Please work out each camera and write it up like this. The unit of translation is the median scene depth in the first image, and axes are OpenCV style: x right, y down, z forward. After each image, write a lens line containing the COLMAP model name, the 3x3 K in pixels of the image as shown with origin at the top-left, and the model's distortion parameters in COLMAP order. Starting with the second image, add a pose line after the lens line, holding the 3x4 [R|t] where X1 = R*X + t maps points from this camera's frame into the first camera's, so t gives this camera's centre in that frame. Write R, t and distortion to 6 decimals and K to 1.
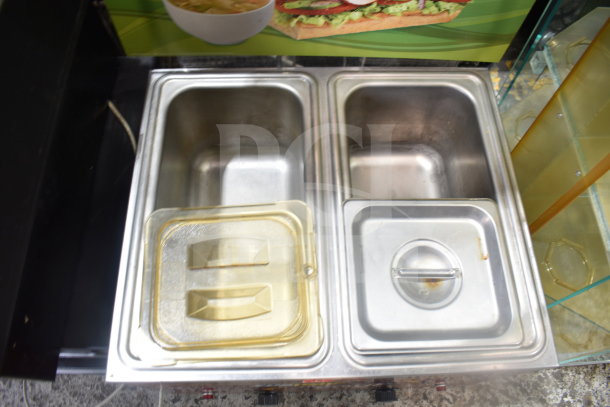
lens RADIAL K [[471.1, 0, 303.8], [0, 471.1, 203.8], [0, 0, 1]] dist [-0.102036, 0.015565]
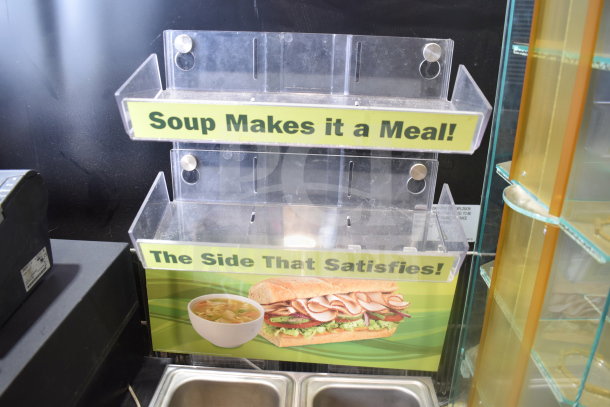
lens RADIAL K [[471.1, 0, 305.9], [0, 471.1, 202.2], [0, 0, 1]] dist [-0.102036, 0.015565]
pose [[0.998140, 0.032072, -0.051843, 0.114099], [-0.059194, 0.713180, -0.698478, 0.277415], [0.014572, 0.700247, 0.713752, -0.253405]]
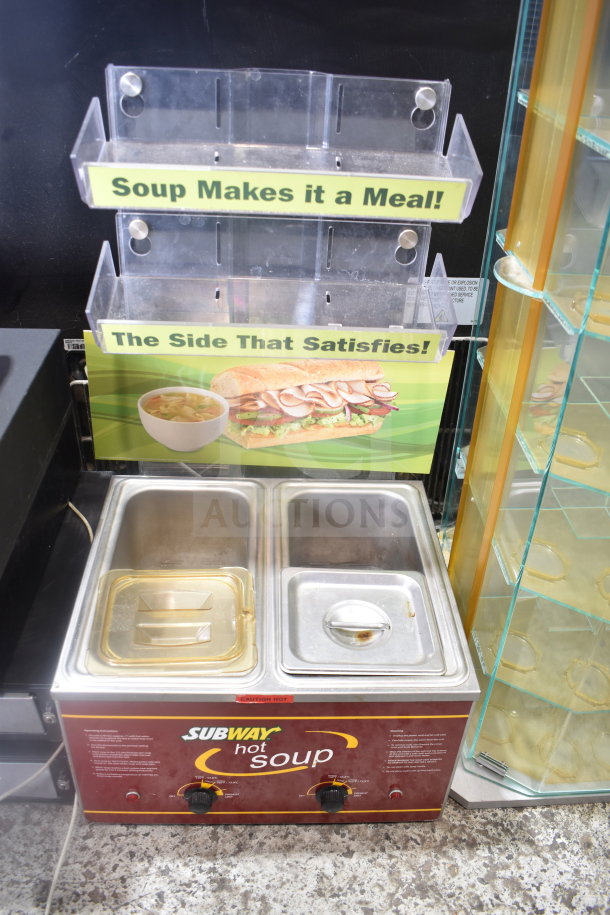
lens RADIAL K [[770.7, 0, 305.7], [0, 770.7, 459.7], [0, 0, 1]] dist [-0.090707, 0.006752]
pose [[0.999405, 0.018871, 0.028854, 0.073854], [-0.001412, 0.858618, -0.512614, 0.623795], [-0.034448, 0.512269, 0.858134, -0.609900]]
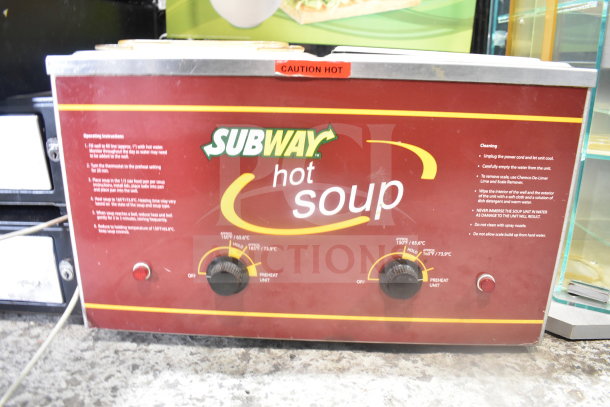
lens RADIAL K [[471.1, 0, 302.1], [0, 471.1, 202.9], [0, 0, 1]] dist [-0.102036, 0.015565]
pose [[0.997681, 0.020180, -0.065005, 0.078065], [-0.061748, 0.670166, -0.739638, 0.876881], [0.028638, 0.741937, 0.669858, 0.483469]]
